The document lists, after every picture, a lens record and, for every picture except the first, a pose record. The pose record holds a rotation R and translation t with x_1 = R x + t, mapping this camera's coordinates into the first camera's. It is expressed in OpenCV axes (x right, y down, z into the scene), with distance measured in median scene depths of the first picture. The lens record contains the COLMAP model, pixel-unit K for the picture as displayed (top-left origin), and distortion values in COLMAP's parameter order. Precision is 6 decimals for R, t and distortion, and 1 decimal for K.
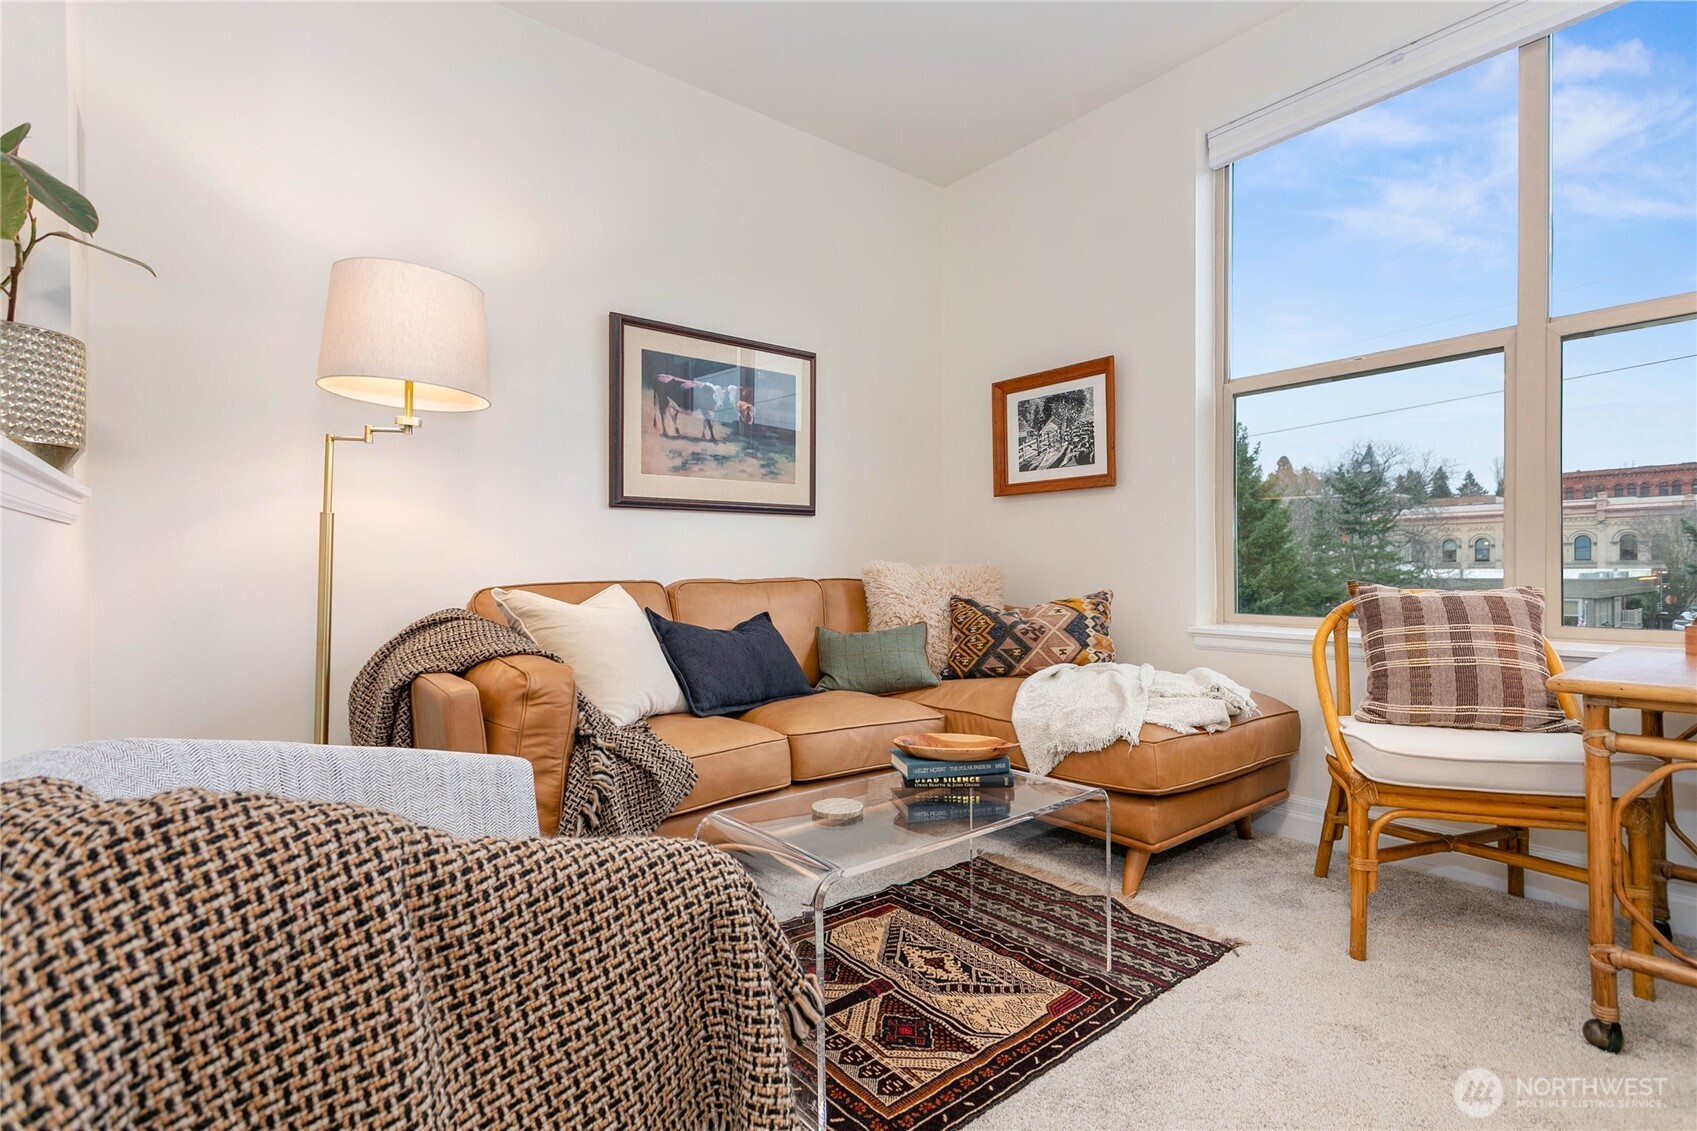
lens RADIAL K [[788.7, 0, 833.4], [0, 788.7, 568.5], [0, 0, 1]] dist [0.000355, 0.001044]
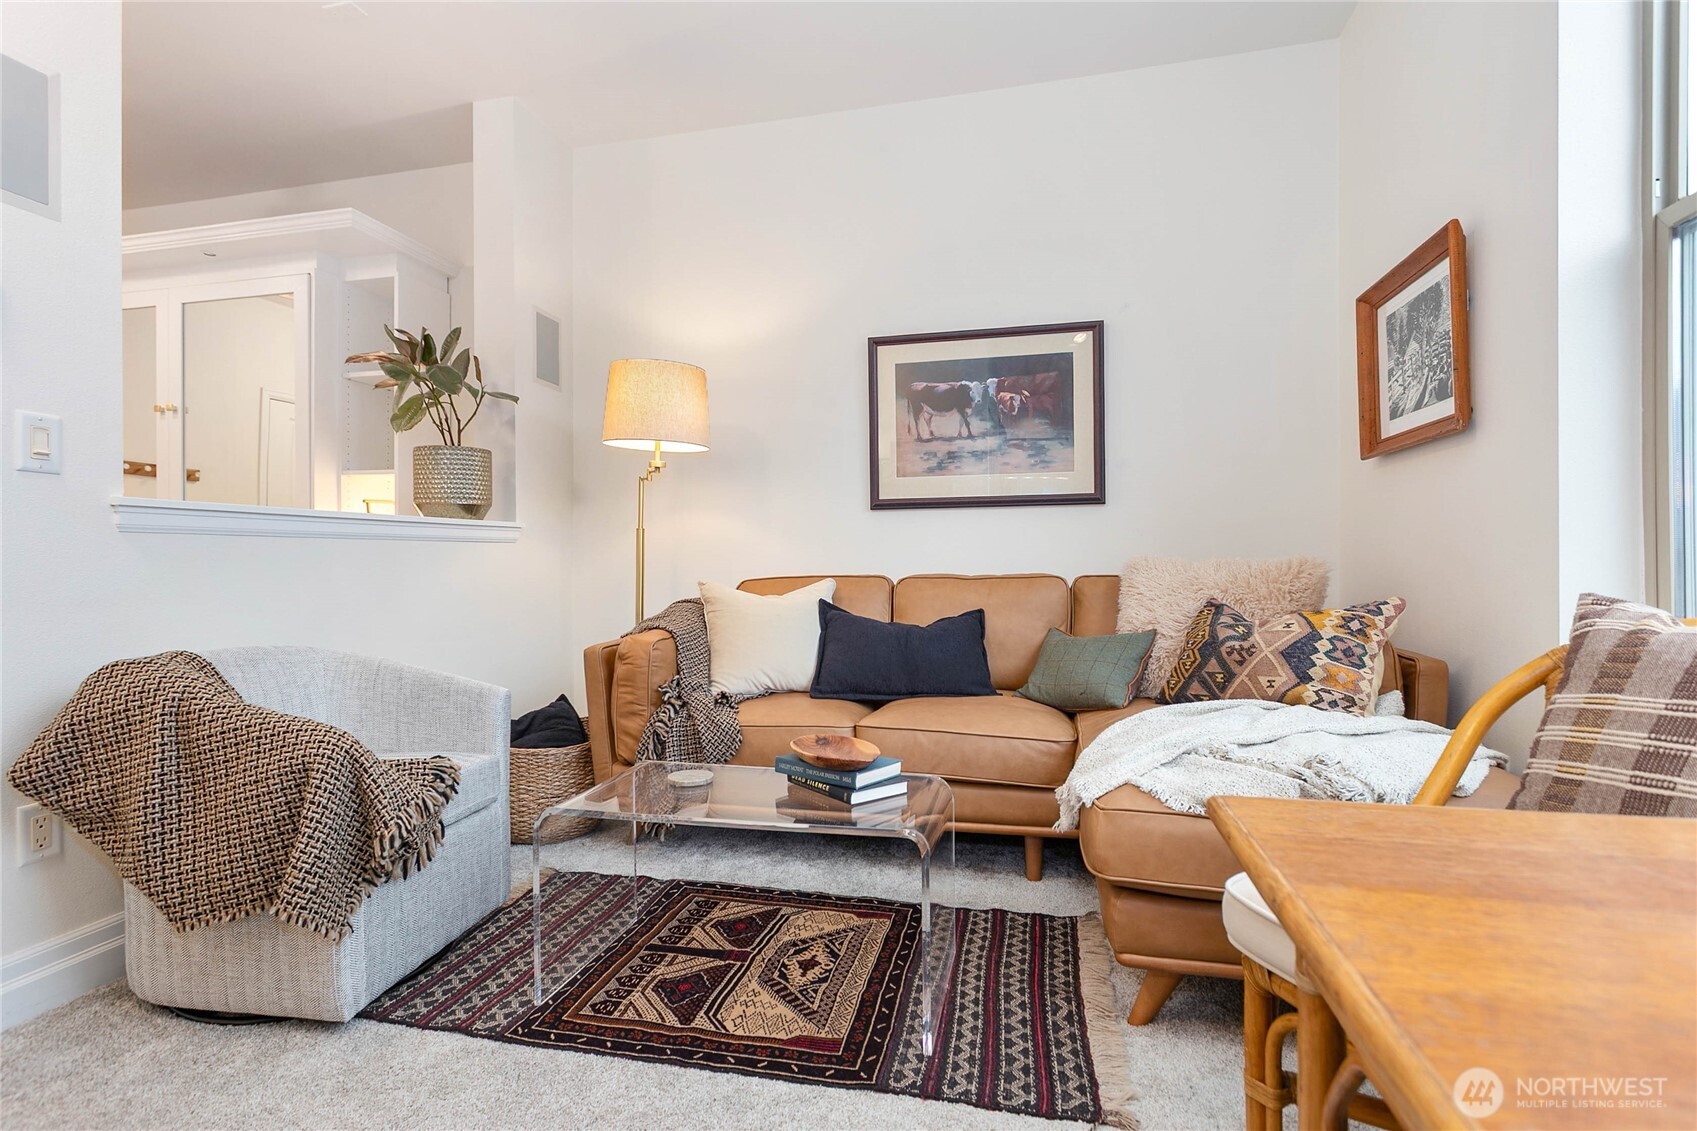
lens RADIAL K [[788.7, 0, 831.8], [0, 788.7, 562.4], [0, 0, 1]] dist [0.000355, 0.001044]
pose [[0.627262, -0.001510, -0.778807, 0.580394], [0.004013, 0.999991, 0.001293, -0.004476], [0.778798, -0.003937, 0.627262, 0.253041]]
